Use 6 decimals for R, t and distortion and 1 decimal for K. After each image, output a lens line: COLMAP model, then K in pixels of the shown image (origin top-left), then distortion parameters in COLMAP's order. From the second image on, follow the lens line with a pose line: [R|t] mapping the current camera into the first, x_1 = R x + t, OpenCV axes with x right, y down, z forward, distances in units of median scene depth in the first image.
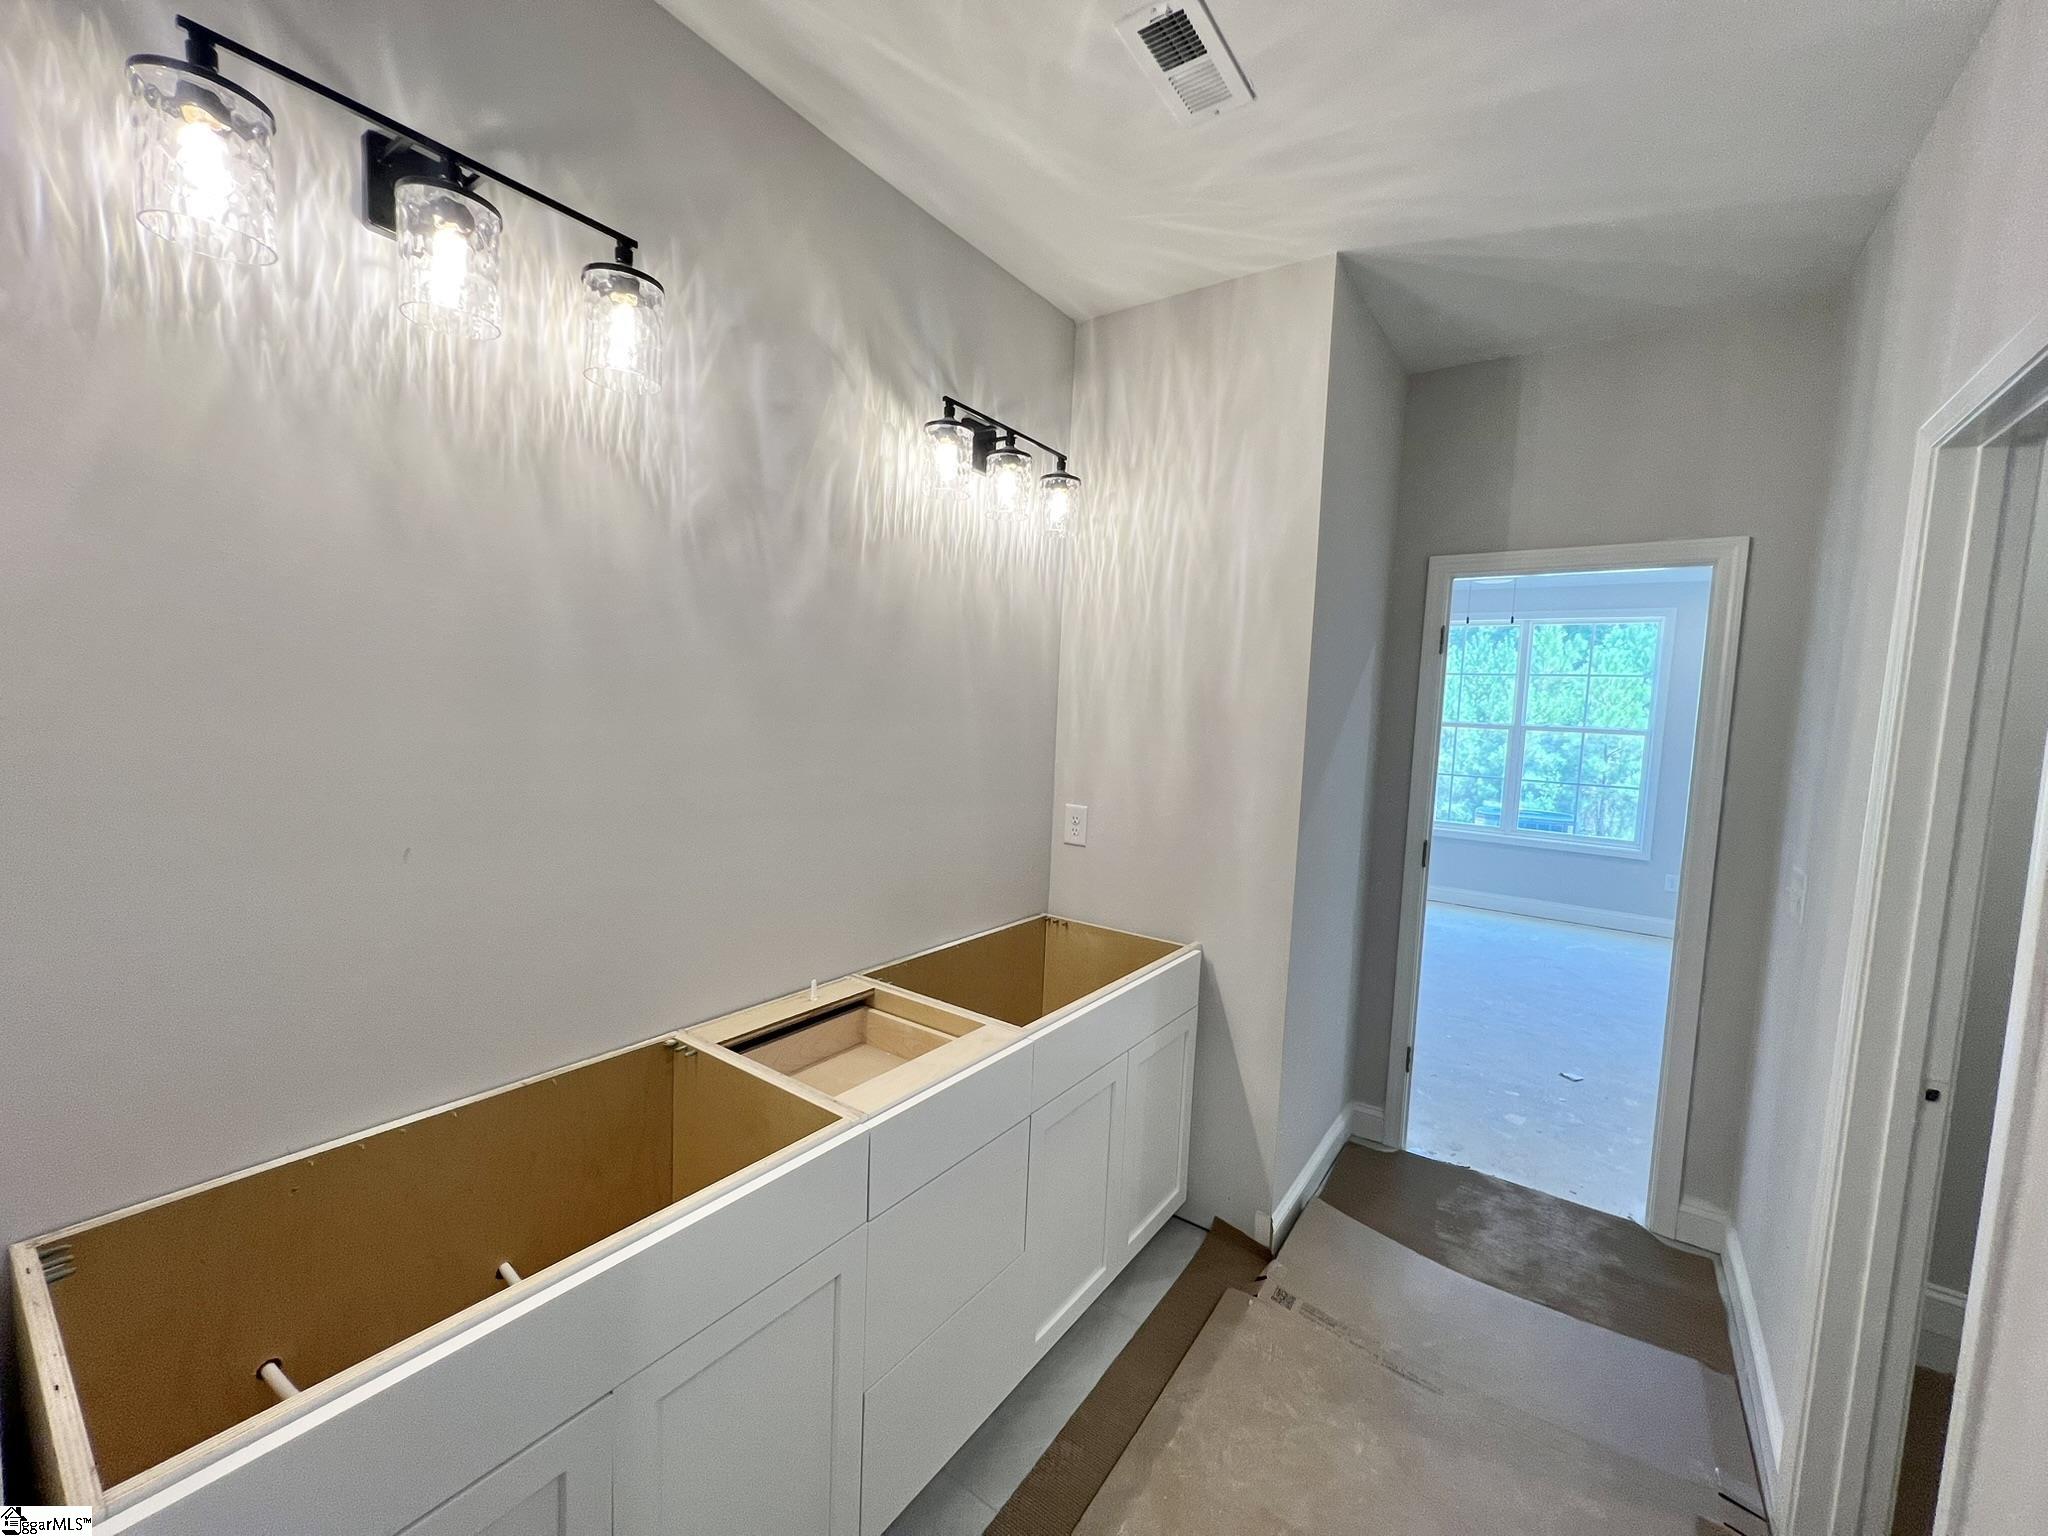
lens RADIAL K [[820.5, 0, 1031.3], [0, 820.5, 777.8], [0, 0, 1]] dist [-0.001835, 0.001002]
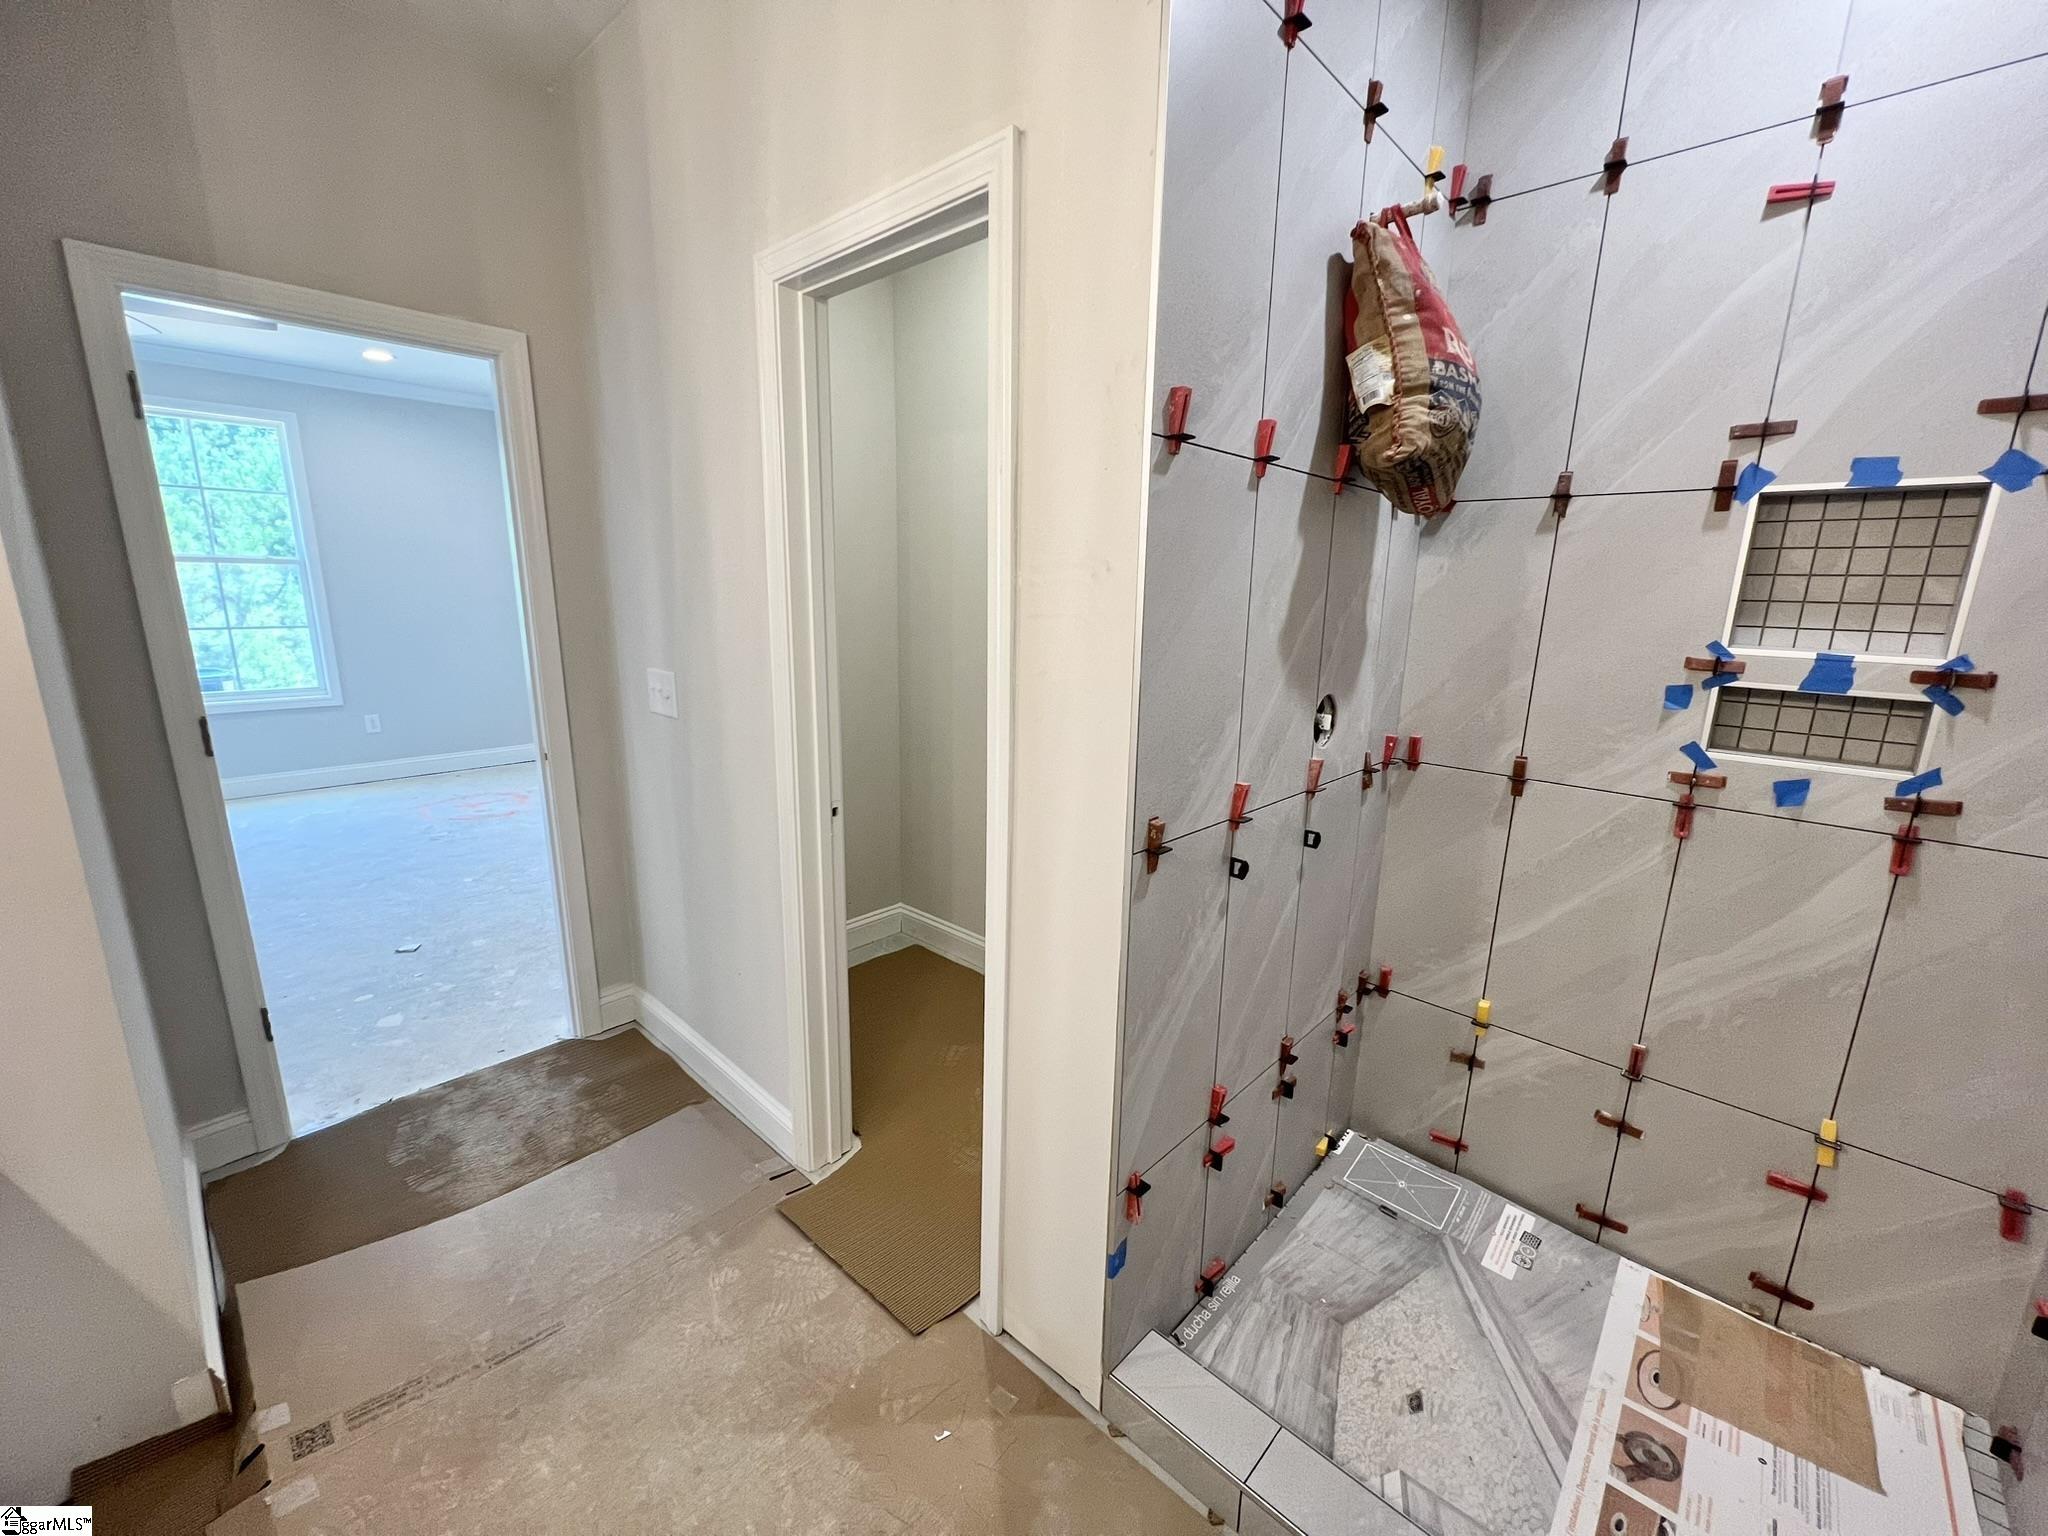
lens RADIAL K [[820.5, 0, 1021.1], [0, 820.5, 770.1], [0, 0, 1]] dist [-0.001835, 0.001002]
pose [[0.144846, -0.258694, 0.955038, -0.079437], [0.076401, 0.965259, 0.249875, 0.002062], [-0.986500, 0.036772, 0.159578, 0.269946]]
